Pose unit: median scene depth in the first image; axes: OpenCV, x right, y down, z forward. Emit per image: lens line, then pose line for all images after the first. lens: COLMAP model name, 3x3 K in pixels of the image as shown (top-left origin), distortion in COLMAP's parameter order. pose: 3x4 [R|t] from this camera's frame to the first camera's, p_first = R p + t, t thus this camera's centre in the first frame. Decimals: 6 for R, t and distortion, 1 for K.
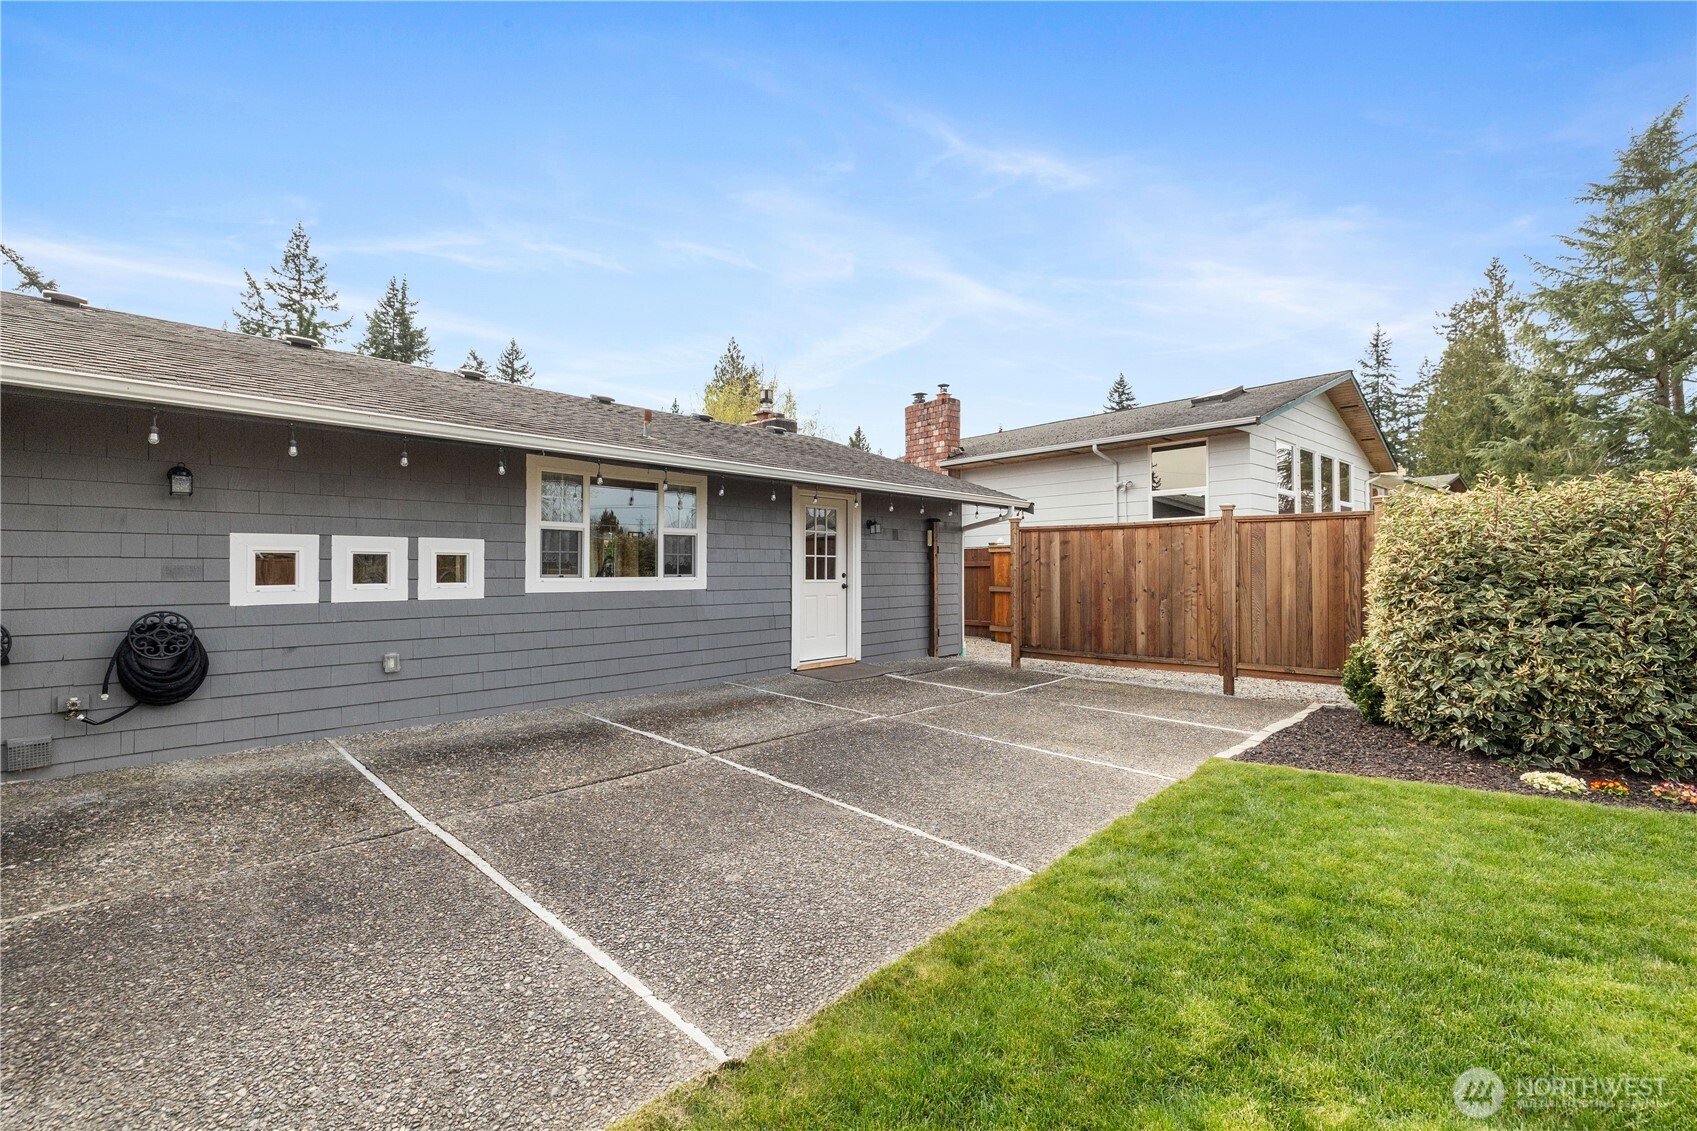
lens RADIAL K [[722.0, 0, 843.3], [0, 722.0, 564.5], [0, 0, 1]] dist [0.000796, -0.000371]
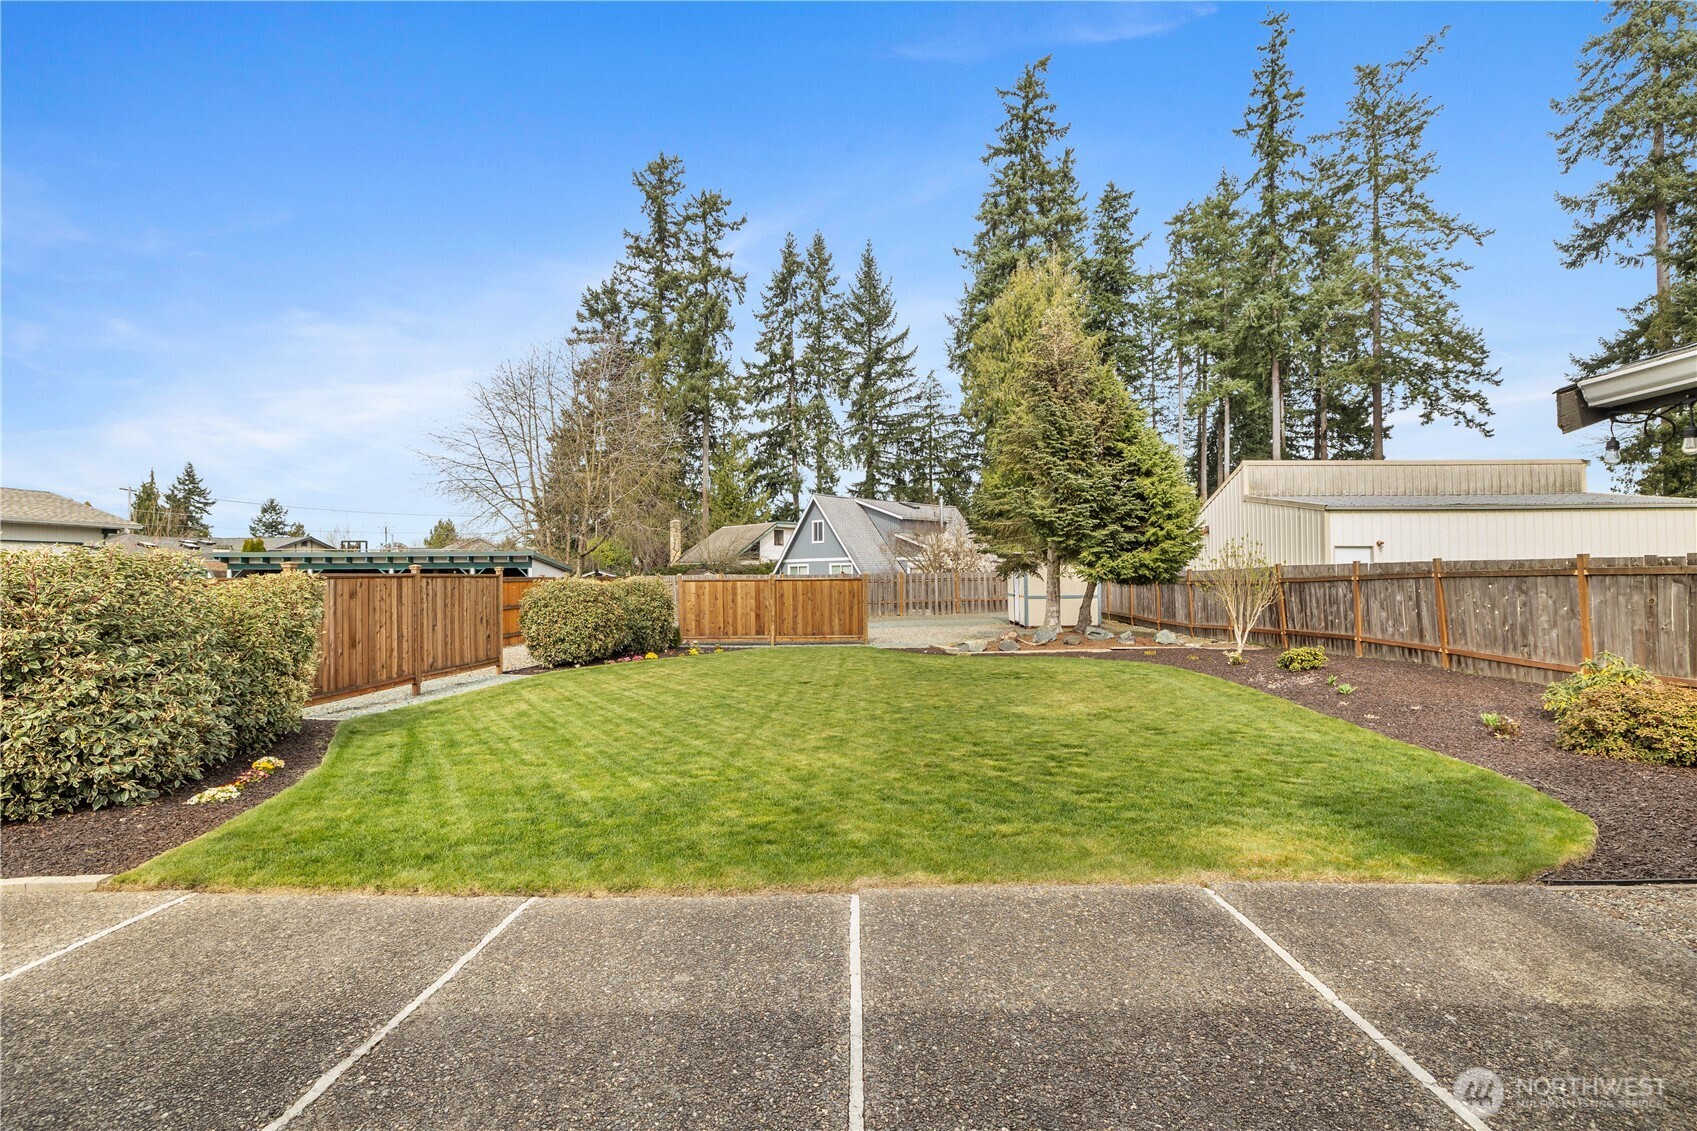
lens RADIAL K [[773.8, 0, 853.5], [0, 773.8, 566.4], [0, 0, 1]] dist [-0.006601, 0.003166]
pose [[-0.680101, 0.019074, 0.732870, -0.424127], [0.004373, 0.999749, -0.021962, -0.036506], [-0.733105, -0.011732, -0.680014, 0.609218]]
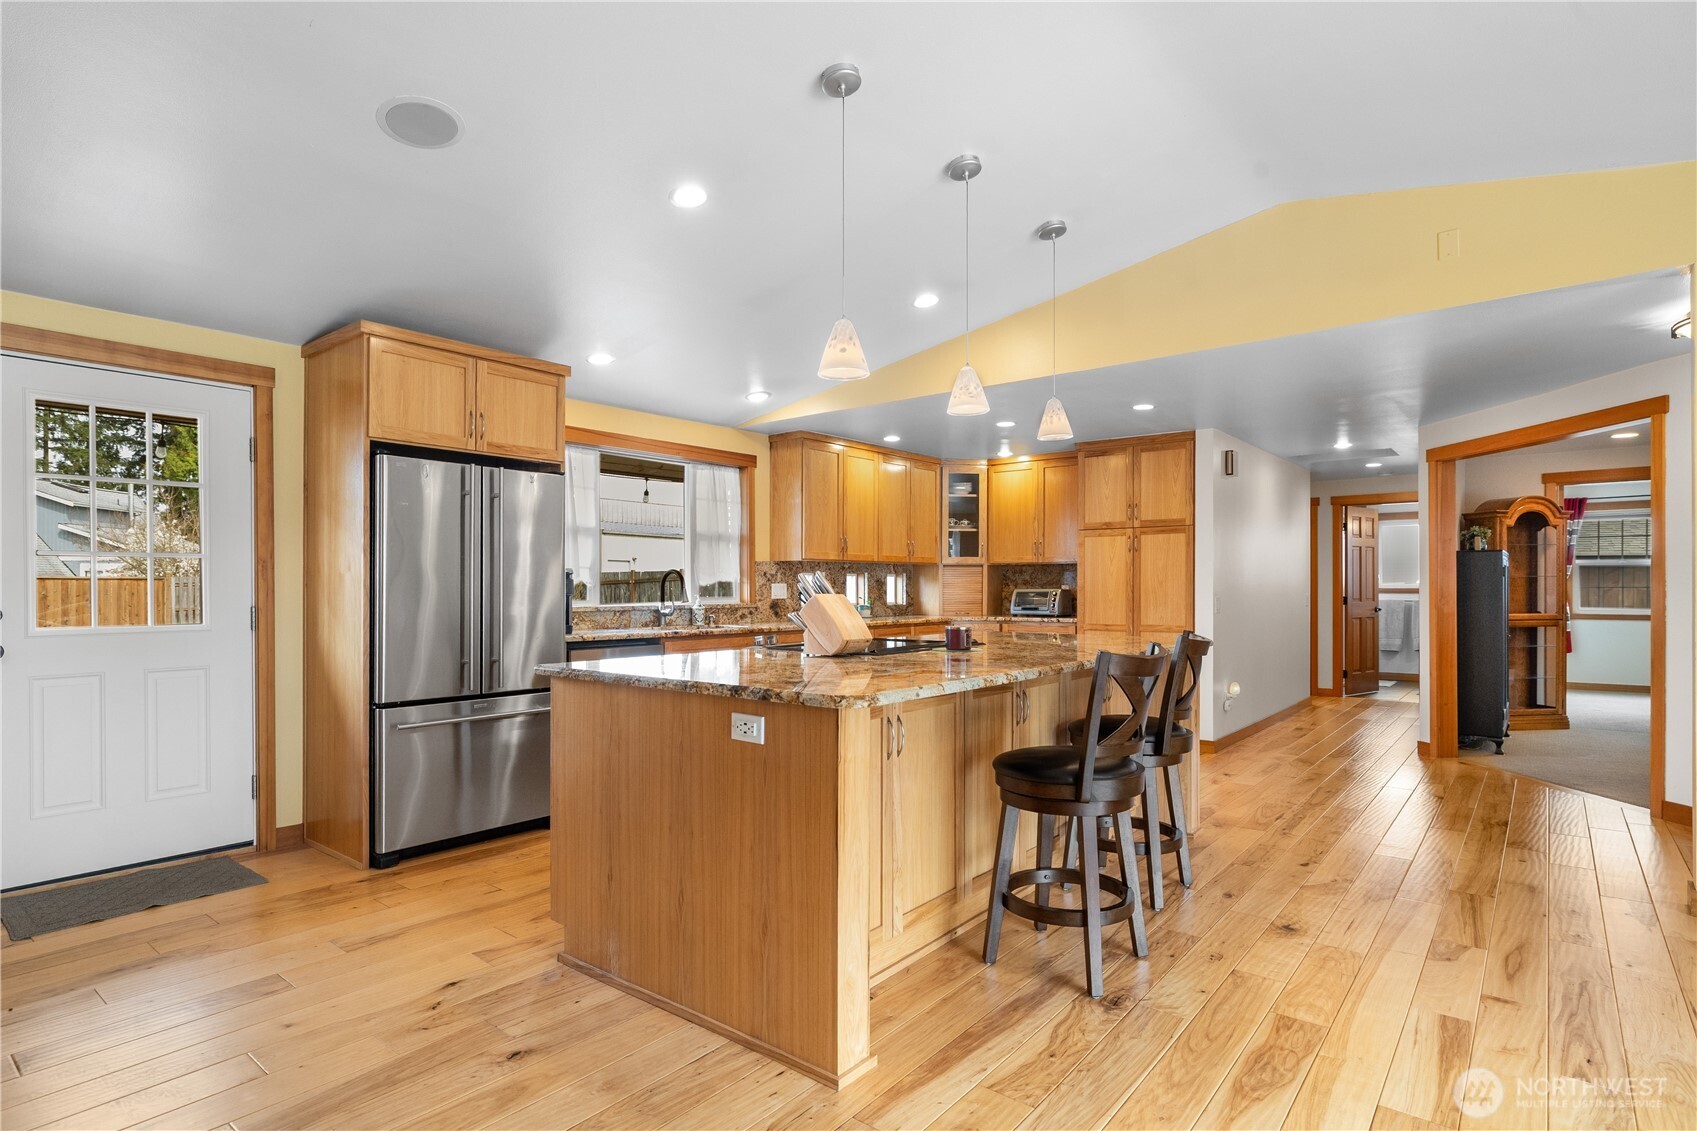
lens RADIAL K [[869.7, 0, 841.5], [0, 869.7, 588.4], [0, 0, 1]] dist [-0.007300, 0.004236]
pose [[-0.996822, 0.005344, -0.079482, -0.391531], [0.005962, 0.999954, -0.007539, 0.011581], [0.079438, -0.007989, -0.996808, 1.644848]]
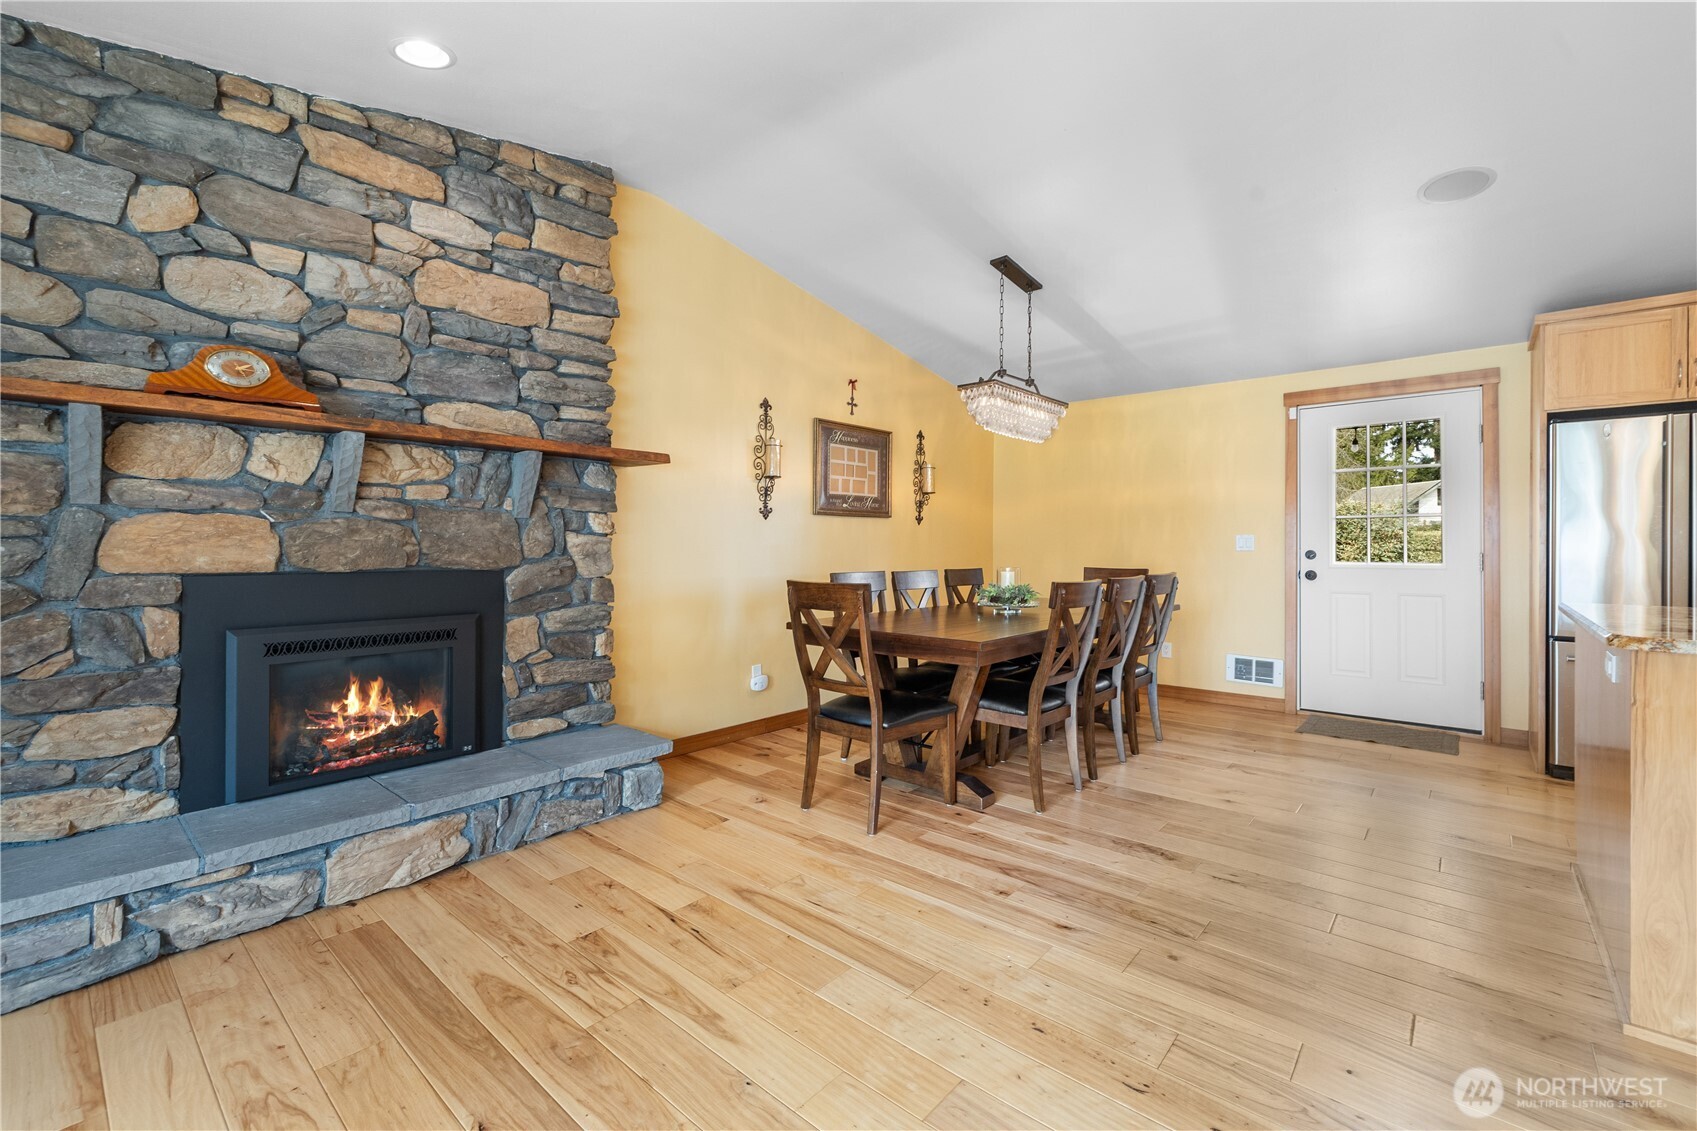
lens RADIAL K [[722.0, 0, 845.2], [0, 722.0, 542.4], [0, 0, 1]] dist [0.000796, -0.000371]
pose [[-0.047112, 0.009009, 0.998849, -0.629708], [-0.012164, 0.999880, -0.009592, 0.019801], [-0.998816, -0.012602, -0.046996, 1.626074]]
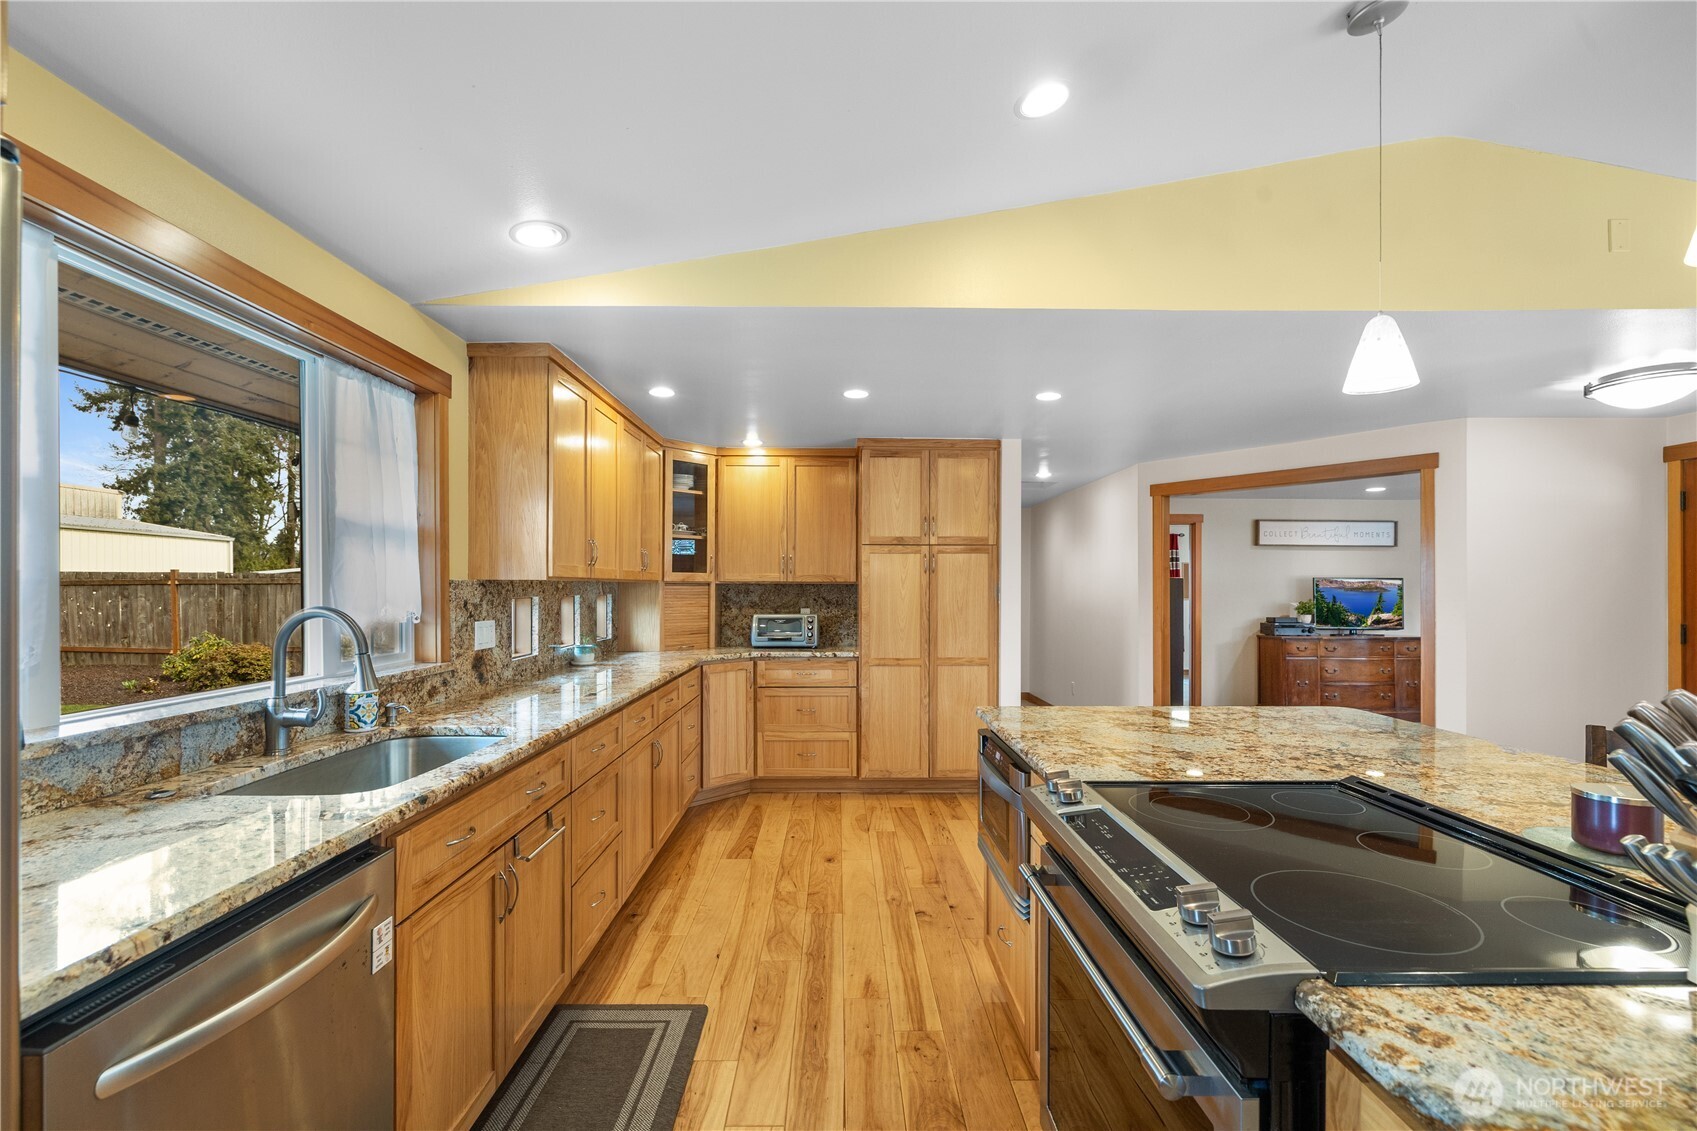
lens RADIAL K [[722.0, 0, 842.9], [0, 722.0, 592.2], [0, 0, 1]] dist [0.000796, -0.000371]
pose [[-0.720551, 0.005921, -0.693376, -0.265067], [0.007553, 0.999971, 0.000690, -0.015031], [0.693360, -0.004740, -0.720575, 1.184943]]
